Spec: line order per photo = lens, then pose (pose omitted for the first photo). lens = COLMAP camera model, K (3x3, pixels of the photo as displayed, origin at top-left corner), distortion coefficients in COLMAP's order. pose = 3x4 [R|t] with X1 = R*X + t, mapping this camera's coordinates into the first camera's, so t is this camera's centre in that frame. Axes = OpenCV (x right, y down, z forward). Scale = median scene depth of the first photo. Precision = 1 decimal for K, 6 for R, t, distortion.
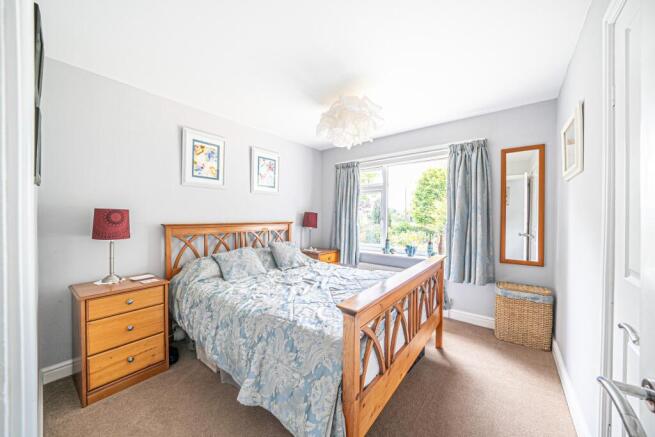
lens RADIAL K [[234.0, 0, 323.9], [0, 234.0, 218.4], [0, 0, 1]] dist [-0.019136, -0.000071]
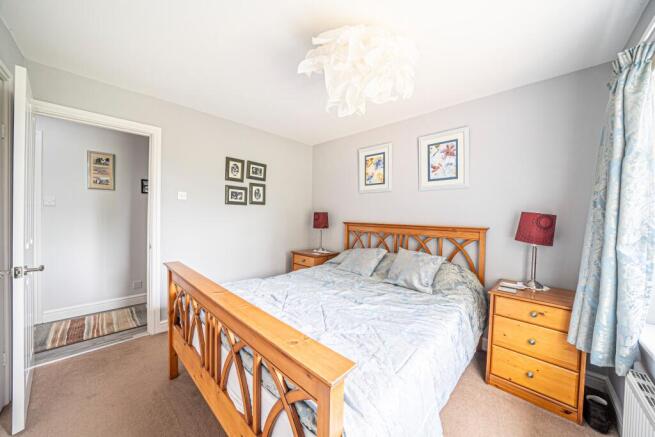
lens RADIAL K [[235.1, 0, 324.1], [0, 235.1, 215.6], [0, 0, 1]] dist [0.000118, -0.000037]
pose [[-0.102597, -0.001894, -0.994721, 0.666940], [-0.025689, 0.999670, 0.000746, -0.011046], [0.994391, 0.025630, -0.102612, 0.841164]]
